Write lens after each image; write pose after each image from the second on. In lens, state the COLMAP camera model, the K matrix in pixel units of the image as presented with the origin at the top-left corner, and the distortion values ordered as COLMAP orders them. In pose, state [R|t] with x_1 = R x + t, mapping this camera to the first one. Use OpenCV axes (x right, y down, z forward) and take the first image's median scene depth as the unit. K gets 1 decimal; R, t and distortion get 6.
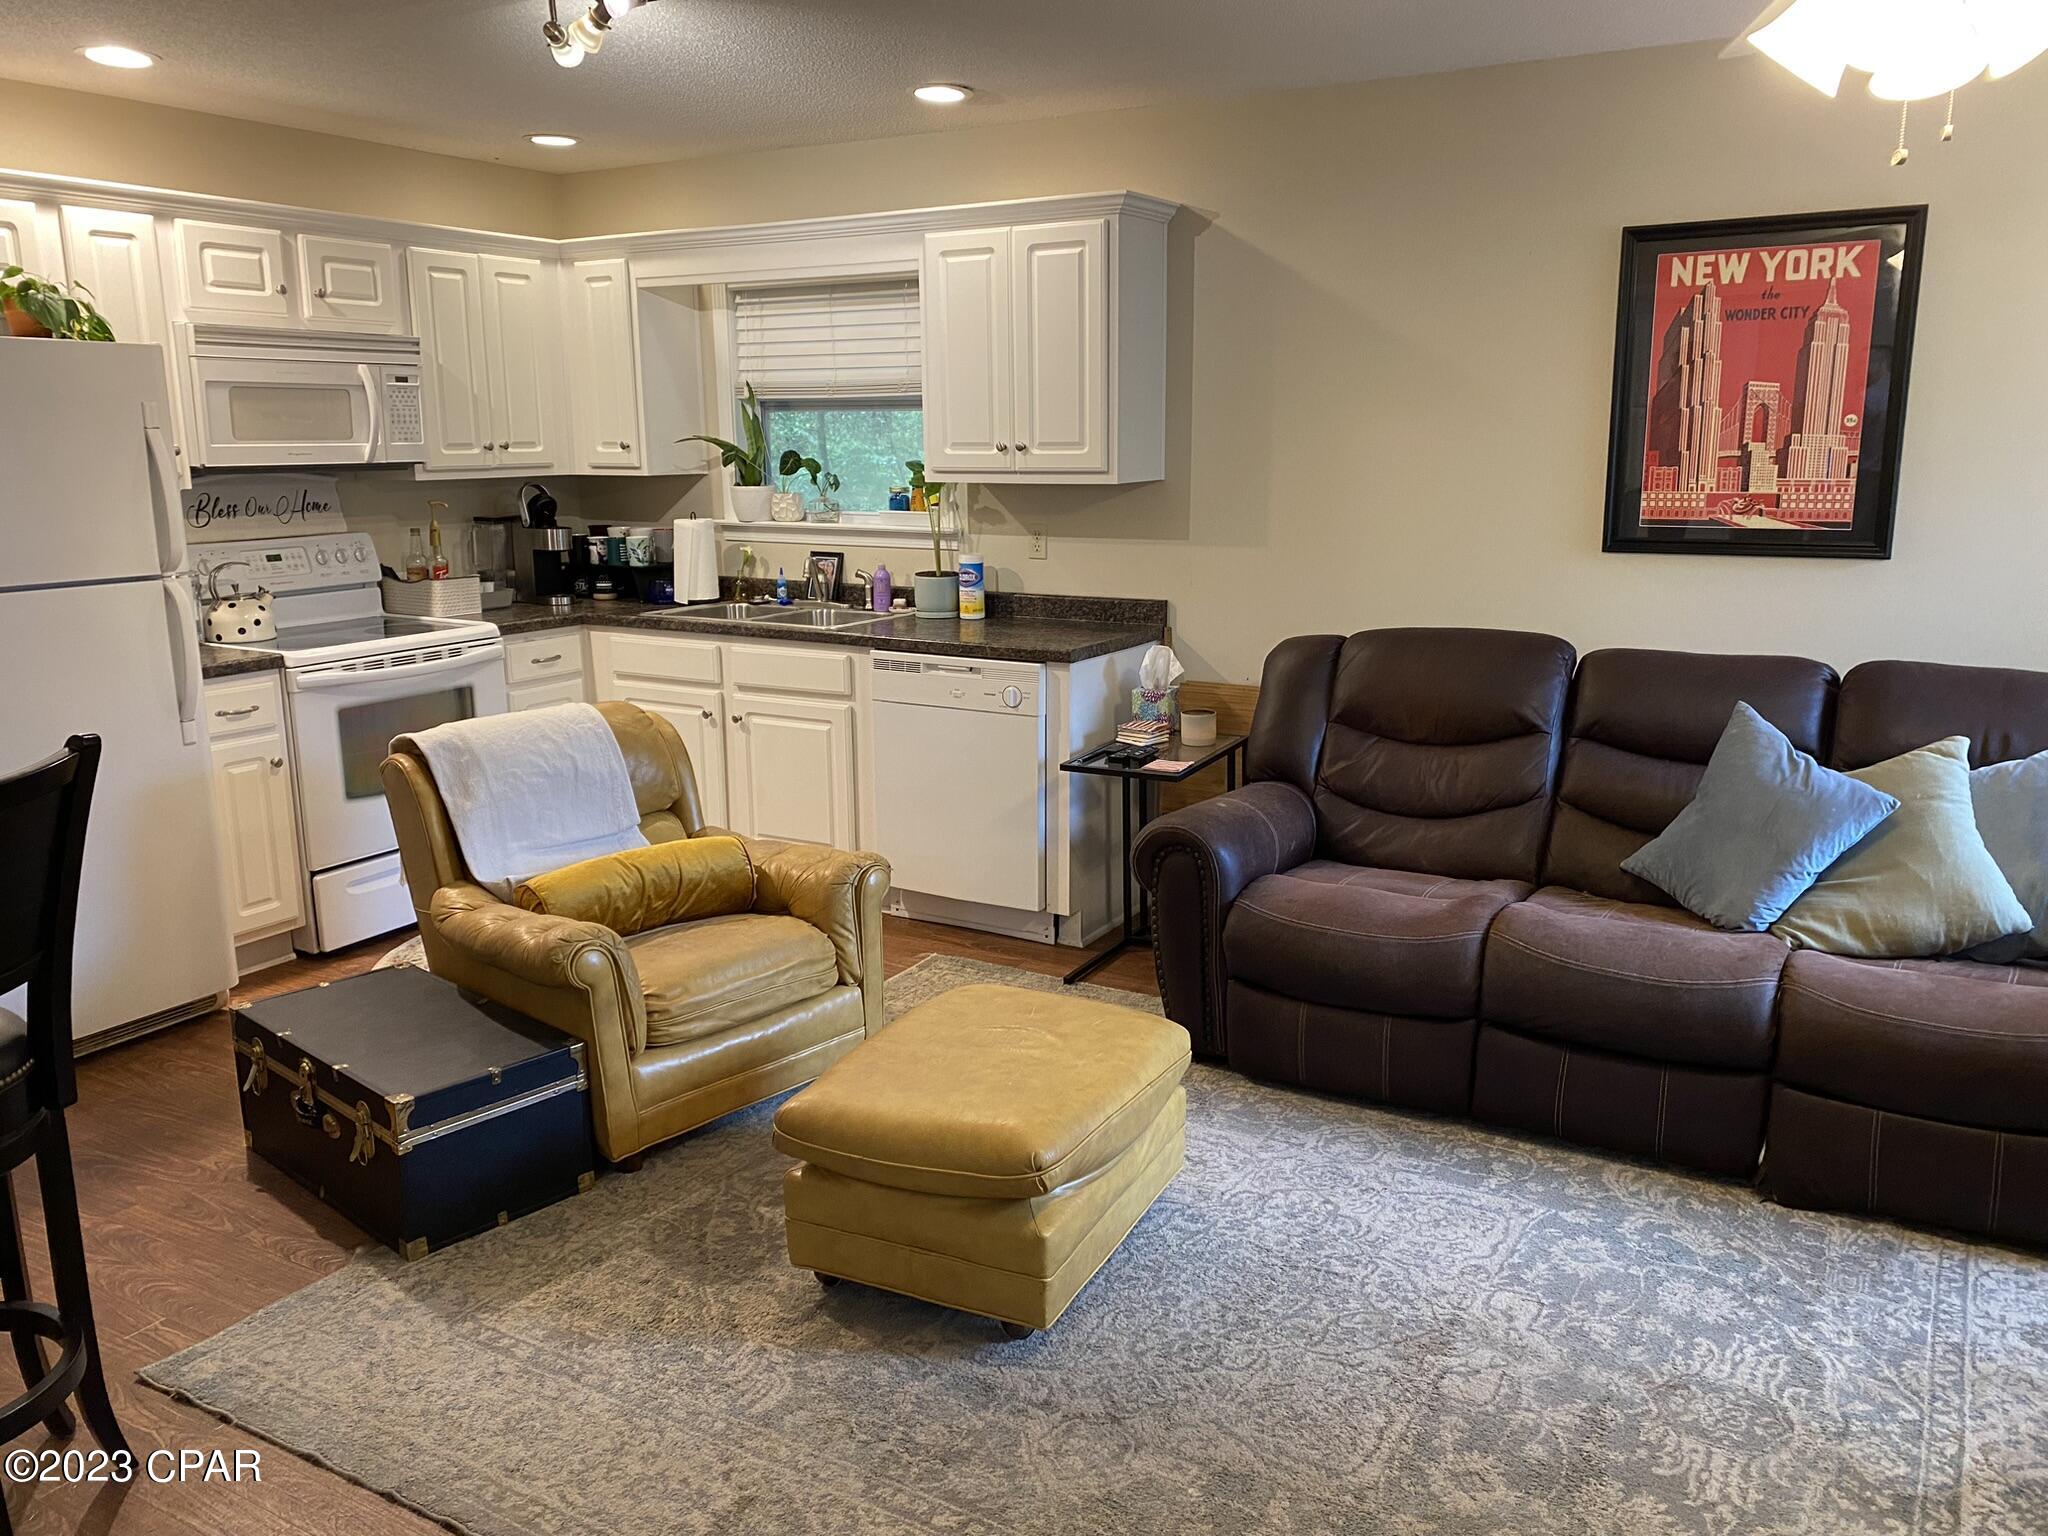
lens RADIAL K [[1533.6, 0, 1025.3], [0, 1533.6, 788.3], [0, 0, 1]] dist [0.008014, -0.008204]
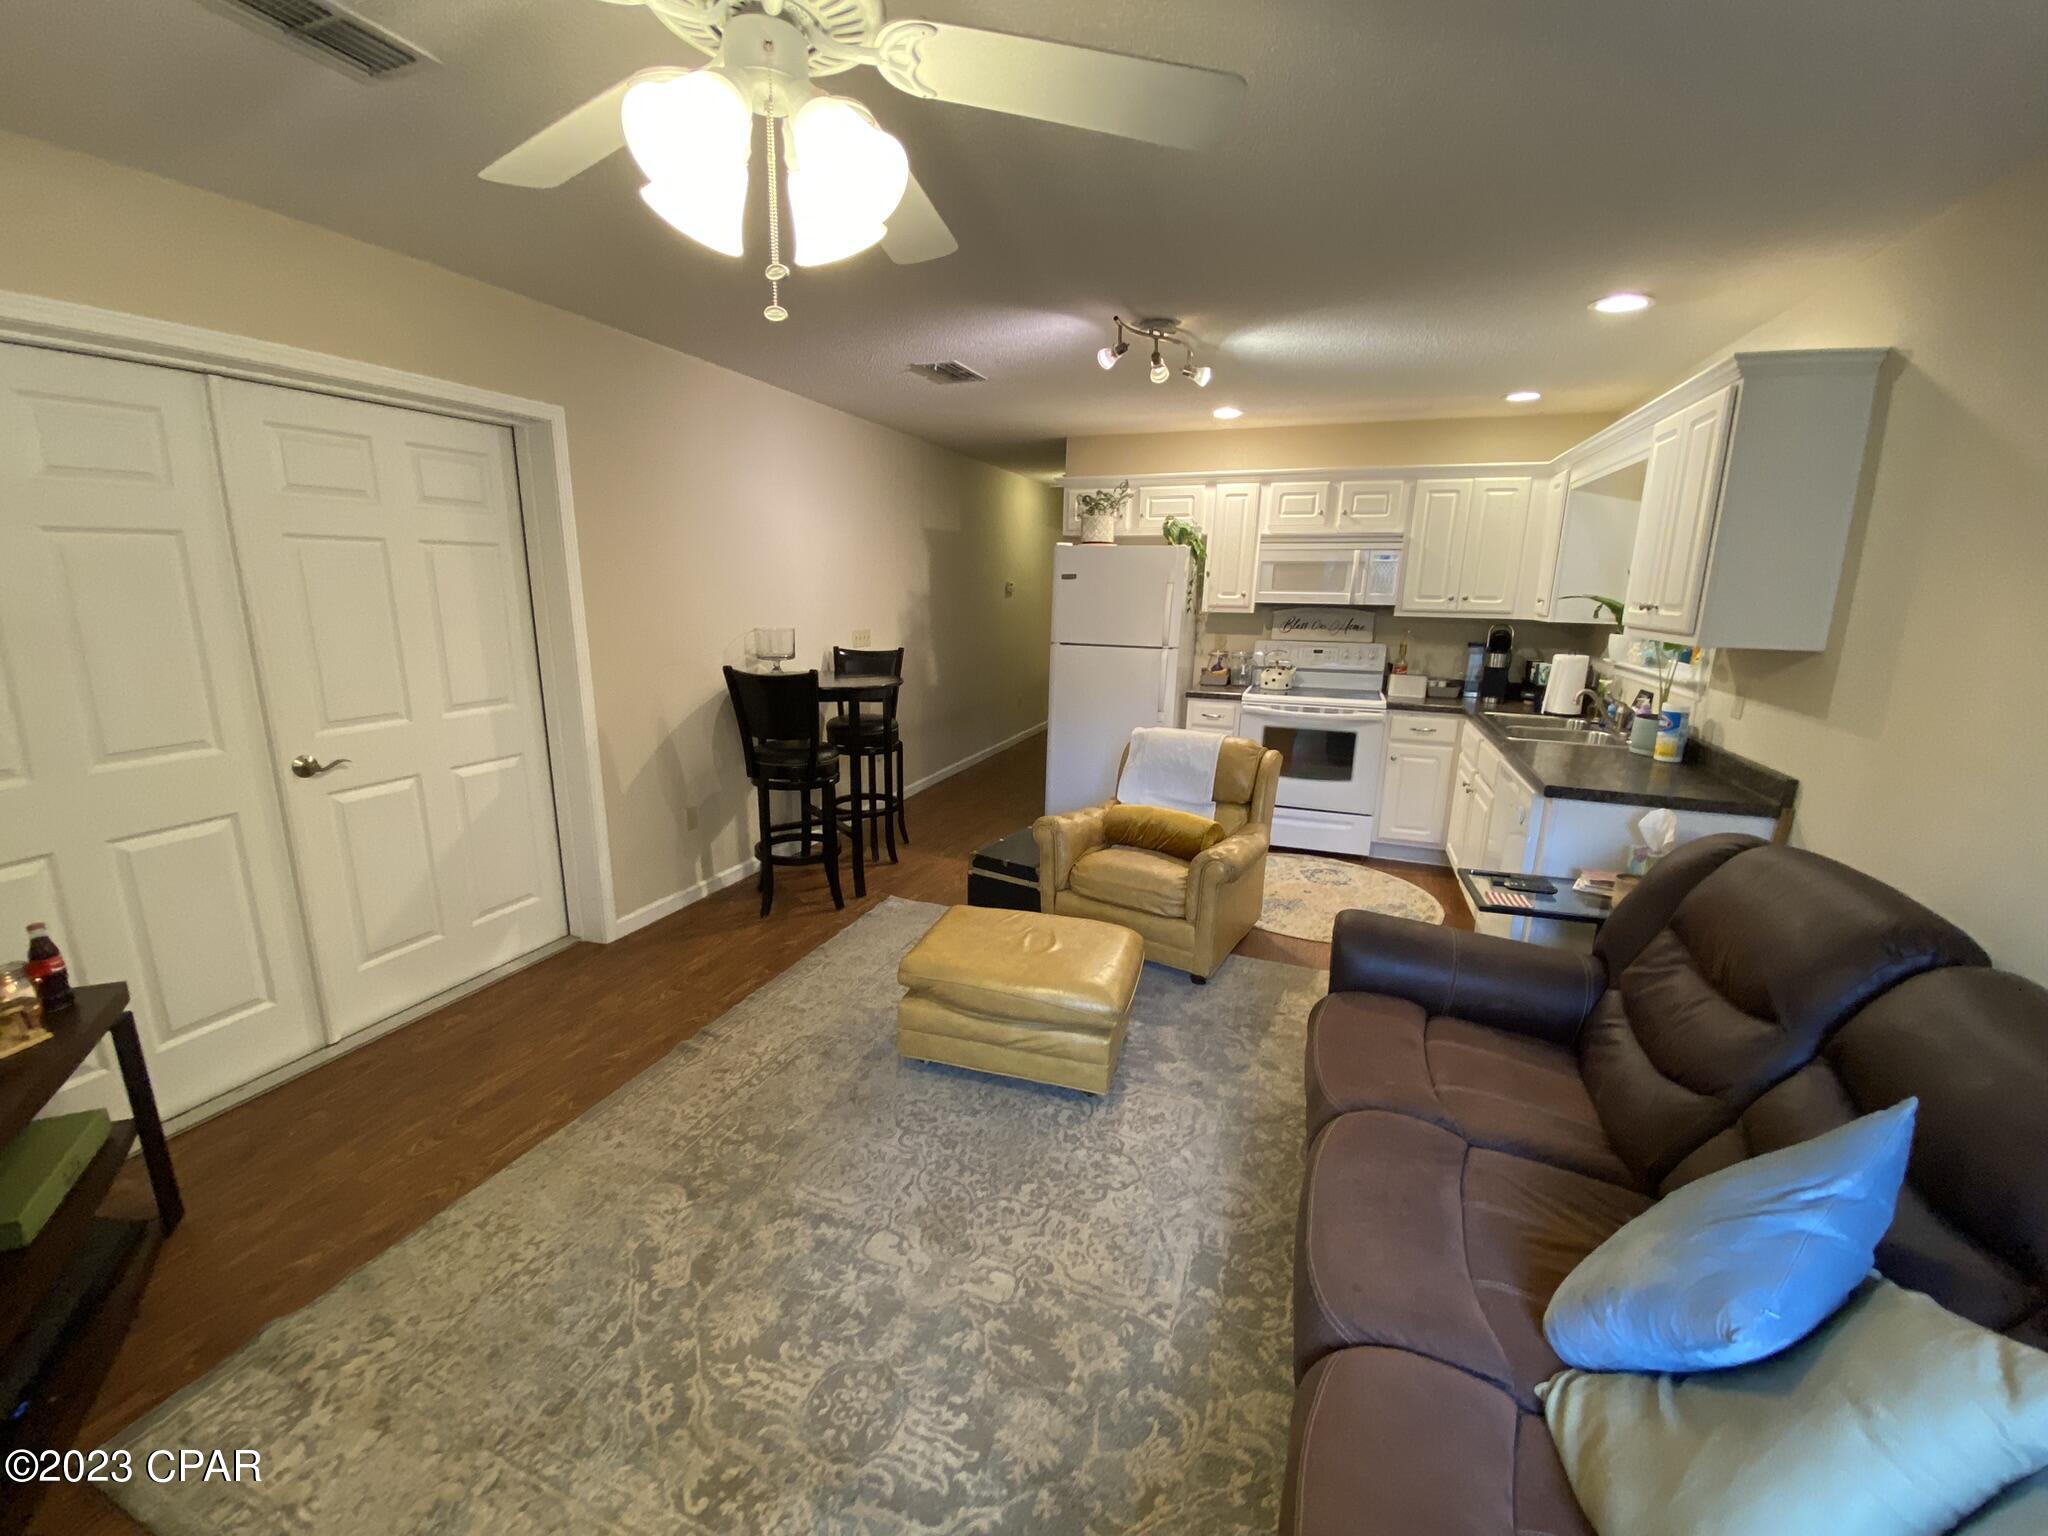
lens RADIAL K [[821.1, 0, 1021.3], [0, 821.1, 782.5], [0, 0, 1]] dist [-0.004454, -0.010250]
pose [[0.175453, 0.238336, -0.955203, 0.479106], [-0.239431, 0.951452, 0.193421, -0.103328], [0.954929, 0.194769, 0.224000, 0.441432]]
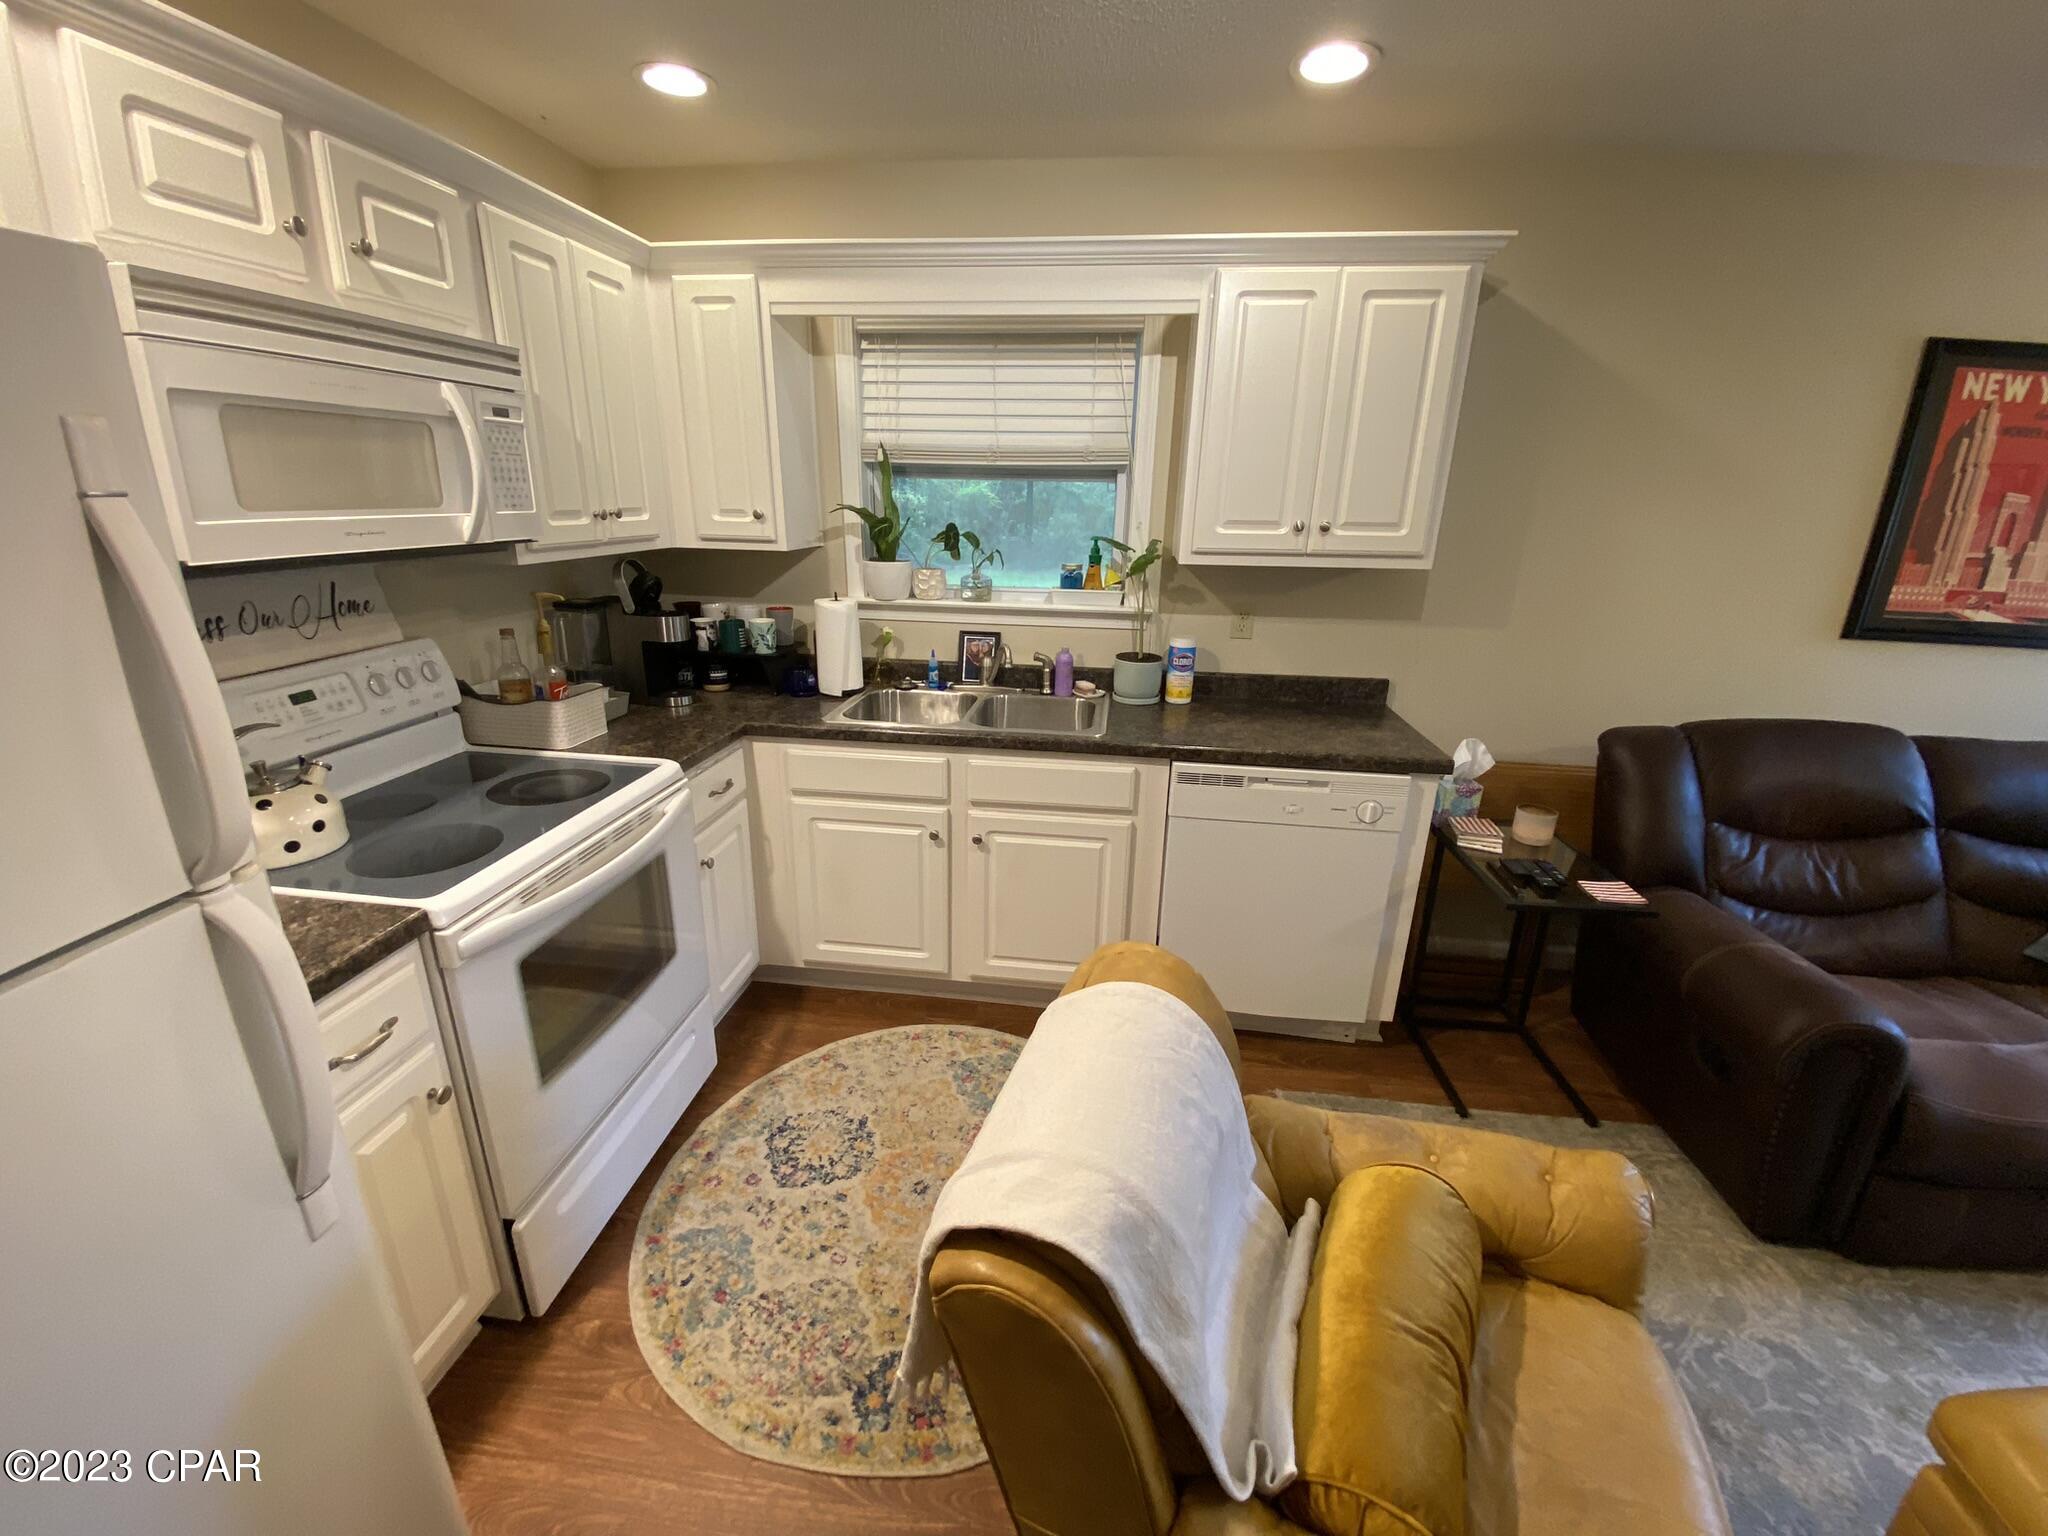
lens RADIAL K [[821.1, 0, 1019.0], [0, 821.1, 780.9], [0, 0, 1]] dist [-0.004454, -0.010250]
pose [[0.921280, -0.106222, 0.374113, -0.348715], [0.065207, 0.990549, 0.120670, -0.137895], [-0.383395, -0.086776, 0.919499, 0.580828]]
